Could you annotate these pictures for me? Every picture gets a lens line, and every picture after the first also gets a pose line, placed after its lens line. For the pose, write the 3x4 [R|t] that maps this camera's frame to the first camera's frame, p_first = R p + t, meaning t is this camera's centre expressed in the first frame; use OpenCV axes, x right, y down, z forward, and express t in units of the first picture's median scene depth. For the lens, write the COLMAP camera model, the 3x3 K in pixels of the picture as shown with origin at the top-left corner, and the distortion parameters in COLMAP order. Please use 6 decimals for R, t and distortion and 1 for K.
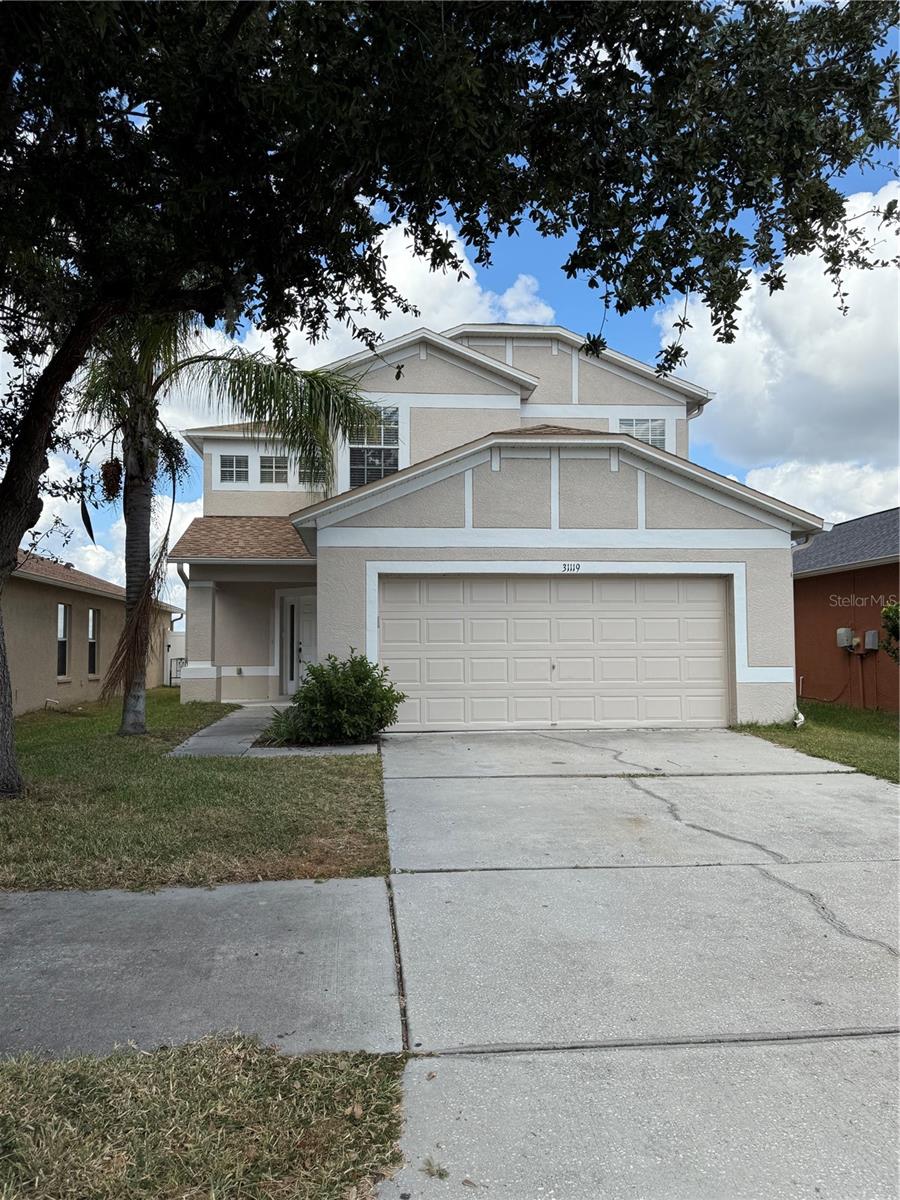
lens RADIAL K [[929.1, 0, 450.0], [0, 929.1, 600.0], [0, 0, 1]] dist [0.049785, -0.069766]
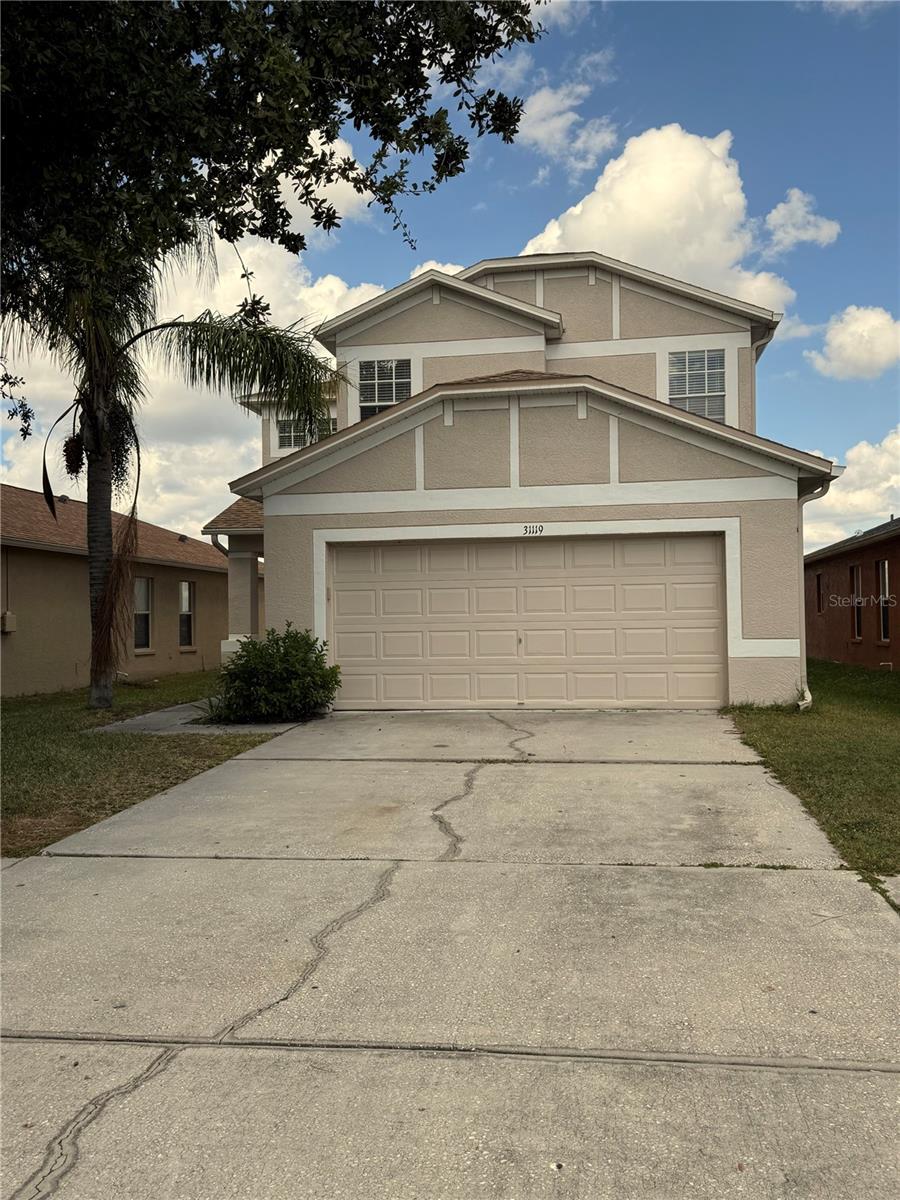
lens RADIAL K [[1015.6, 0, 450.0], [0, 1015.6, 600.0], [0, 0, 1]] dist [0.055219, -0.086695]
pose [[0.969636, -0.013443, -0.244184, 0.290067], [0.022479, 0.999160, 0.034257, -0.002491], [0.243518, -0.038706, 0.969124, 0.027672]]
